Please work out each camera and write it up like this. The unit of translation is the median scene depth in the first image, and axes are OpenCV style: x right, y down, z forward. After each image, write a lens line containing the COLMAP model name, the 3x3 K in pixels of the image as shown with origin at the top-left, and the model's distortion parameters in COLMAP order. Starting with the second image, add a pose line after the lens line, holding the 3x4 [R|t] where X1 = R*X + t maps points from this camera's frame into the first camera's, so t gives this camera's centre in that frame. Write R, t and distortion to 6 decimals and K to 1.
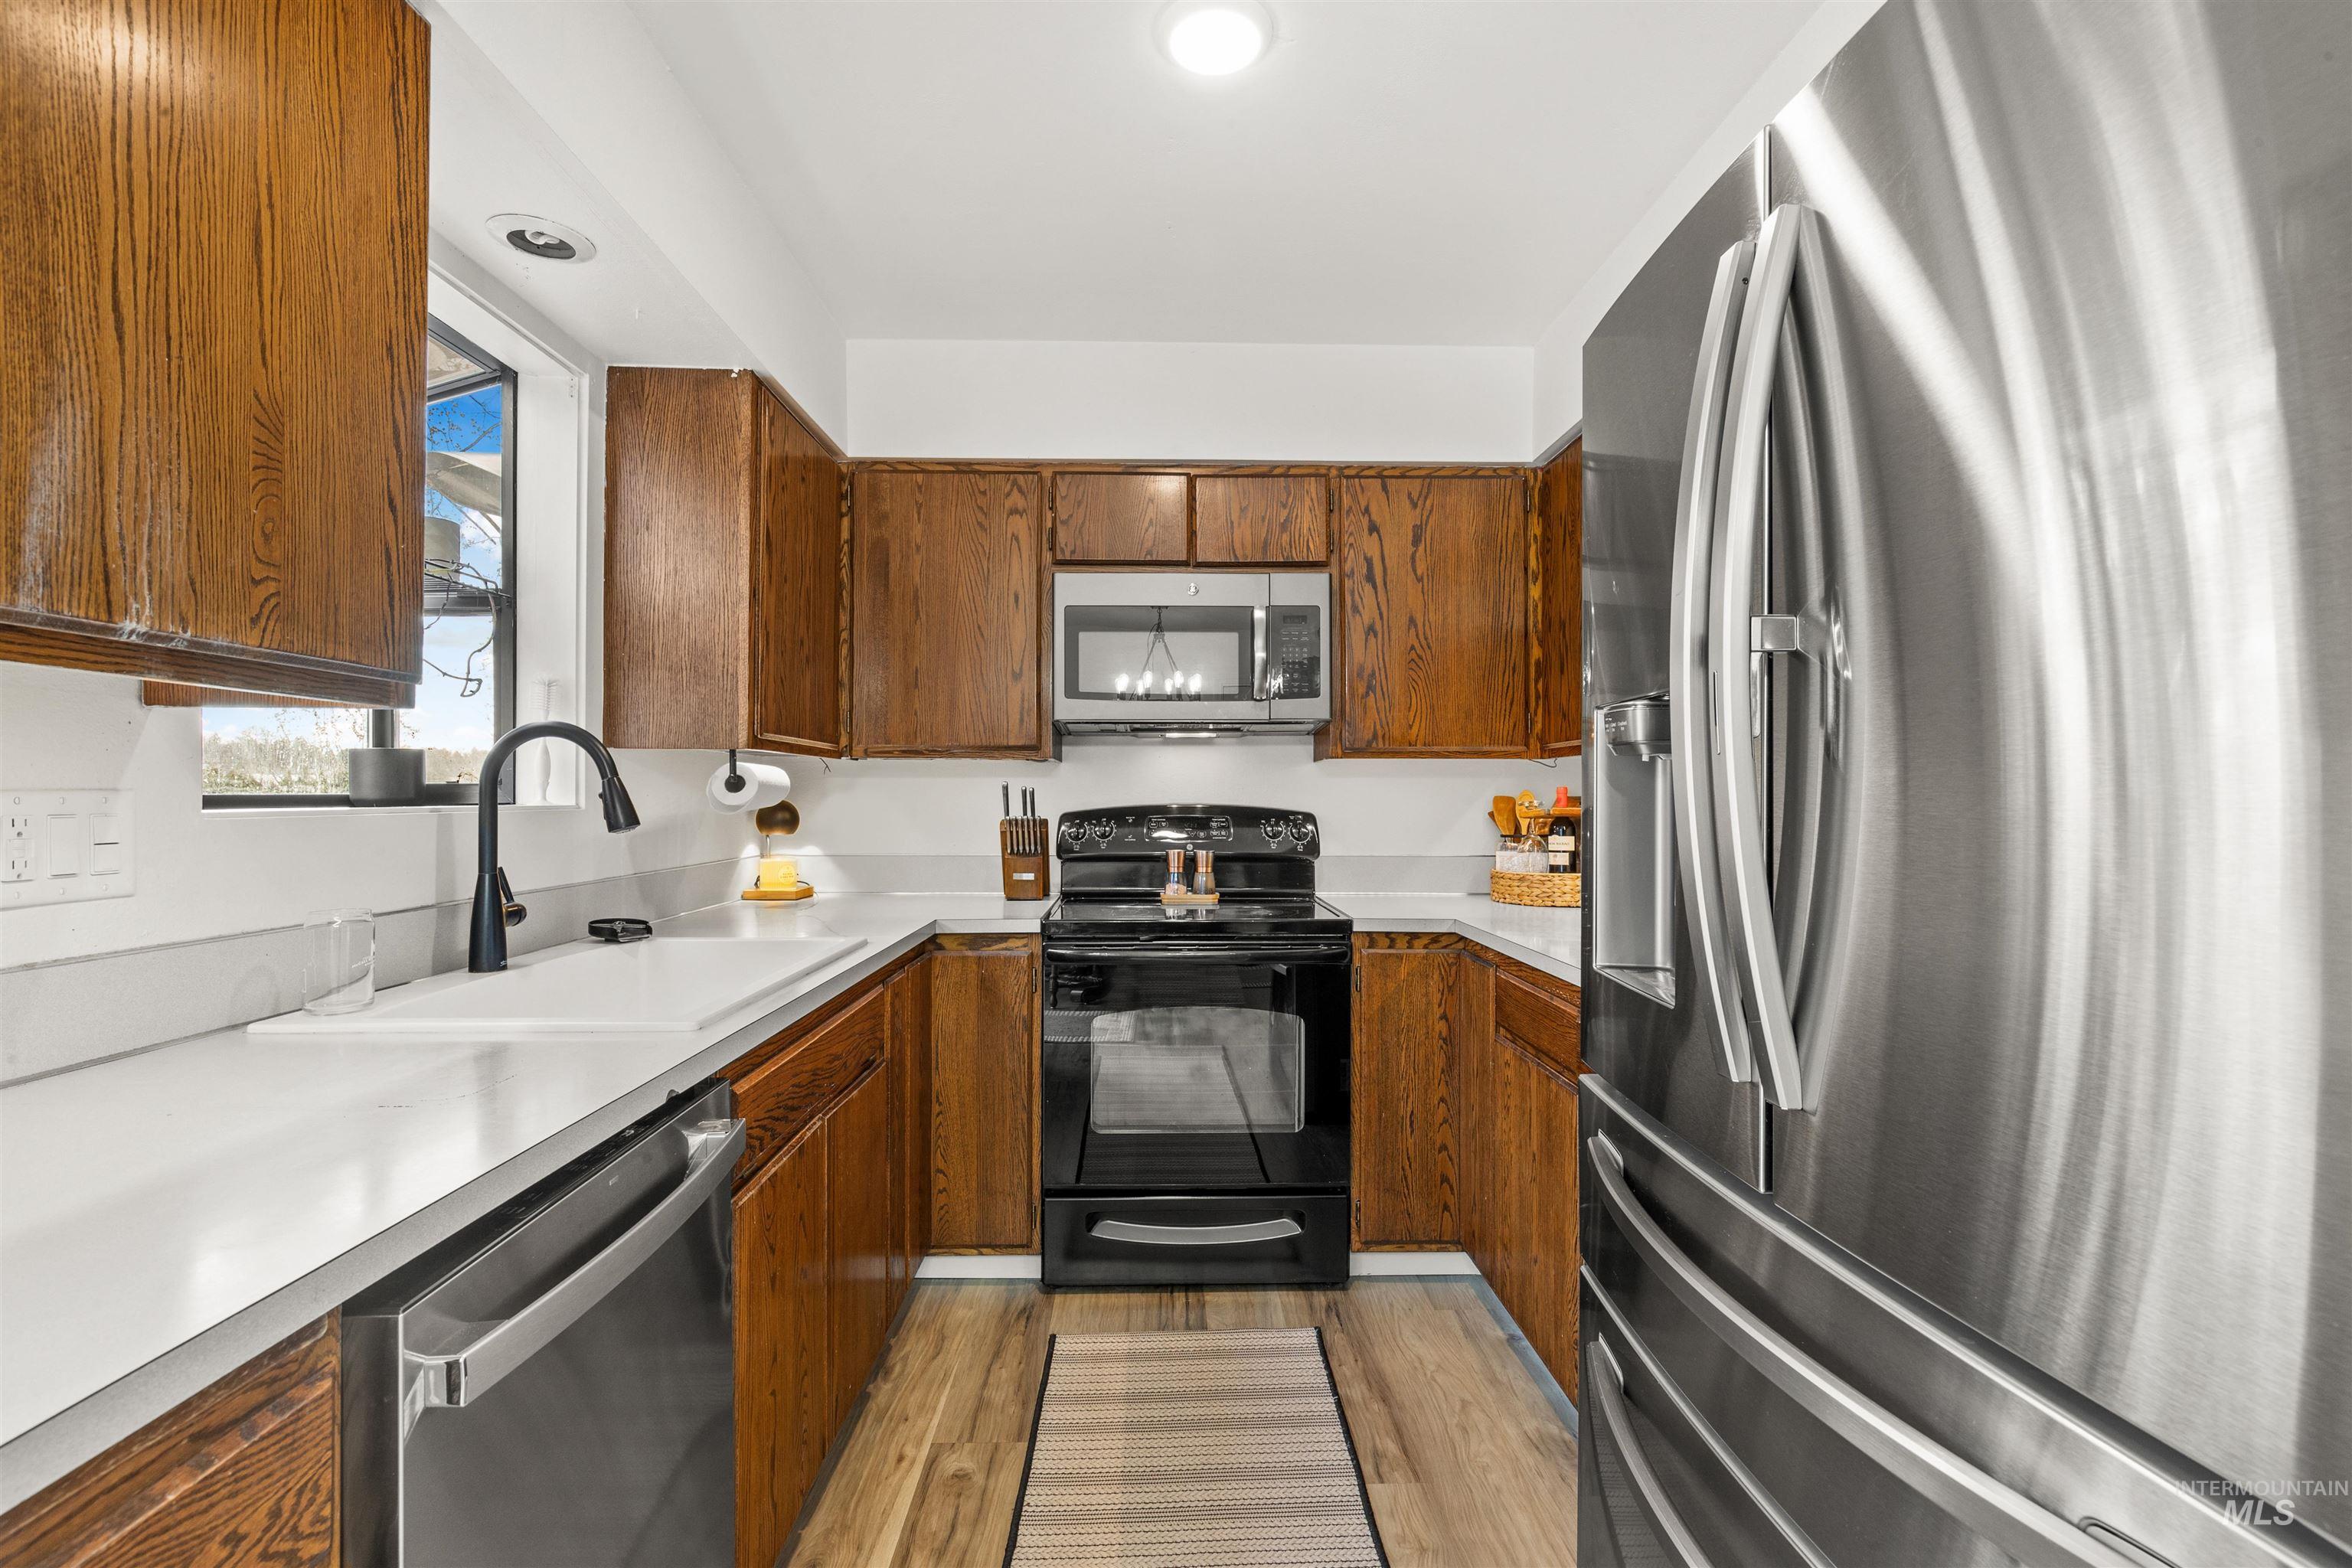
lens RADIAL K [[1082.5, 0, 1185.4], [0, 1082.5, 793.2], [0, 0, 1]] dist [-0.003169, -0.000278]
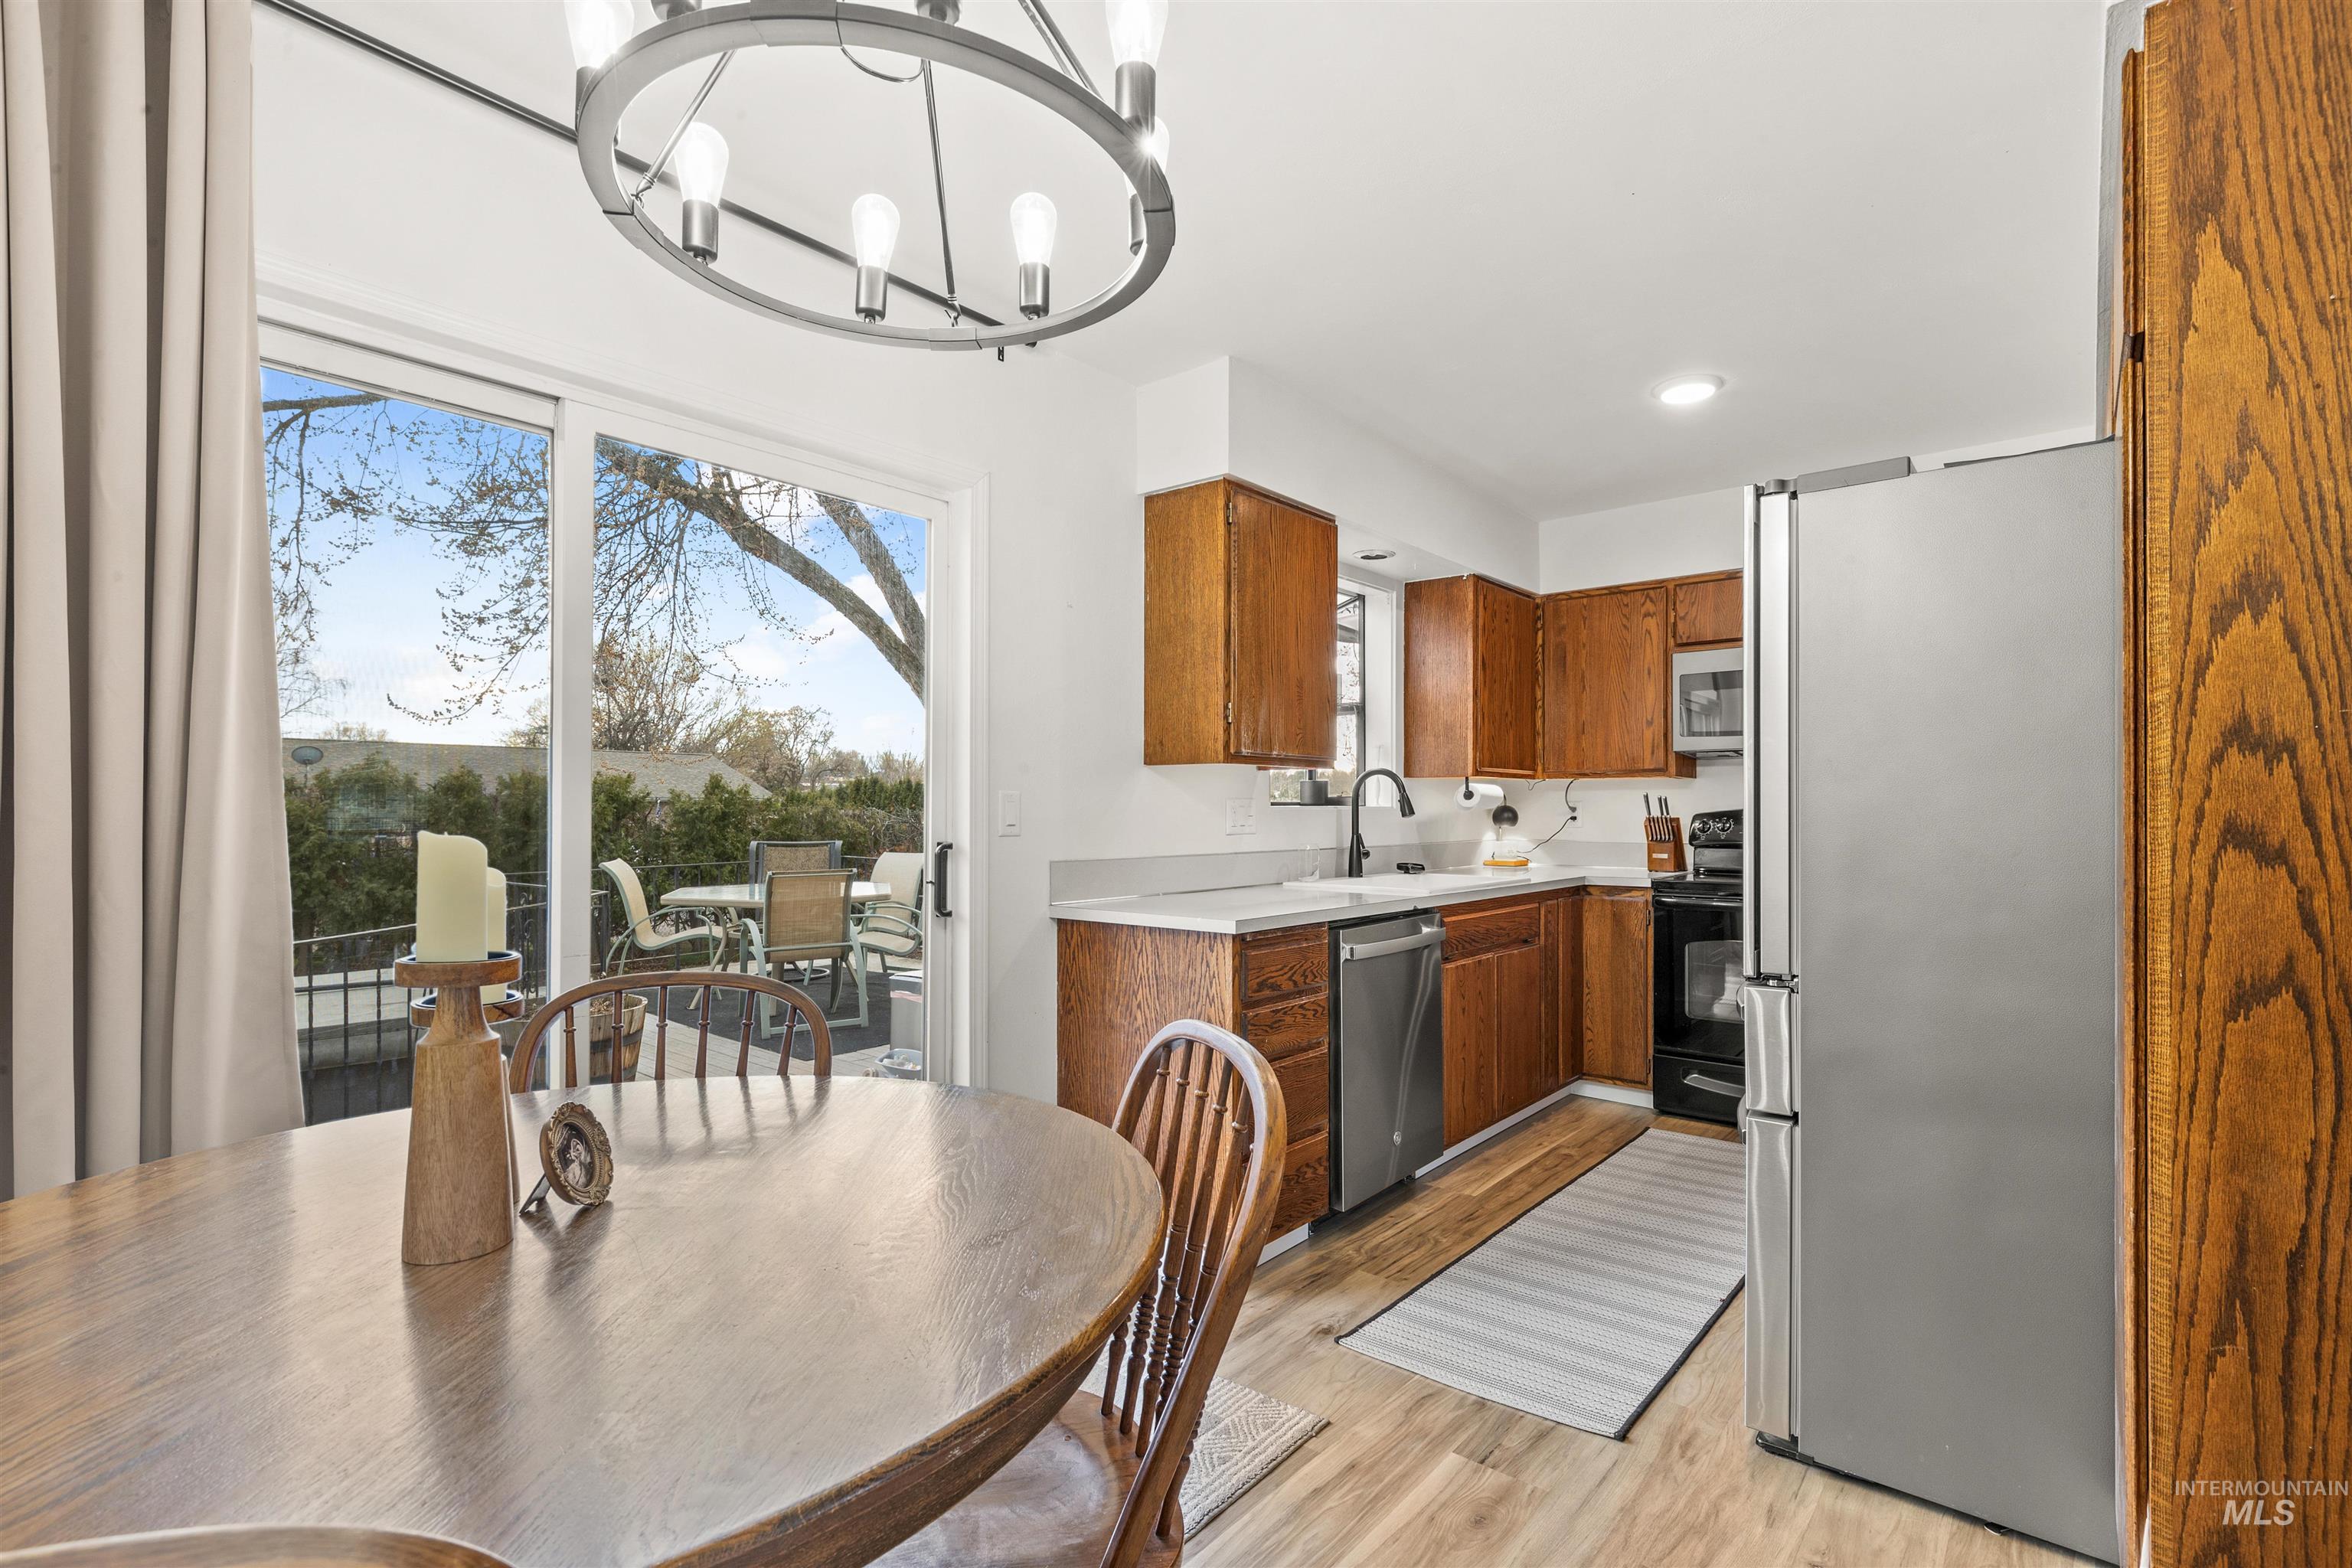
lens RADIAL K [[1082.5, 0, 1178.1], [0, 1082.5, 796.8], [0, 0, 1]] dist [-0.003169, -0.000278]
pose [[0.747916, -0.008610, -0.663737, 0.440881], [0.003135, 0.999951, -0.009439, 0.009716], [0.663786, 0.004978, 0.747906, -0.713472]]
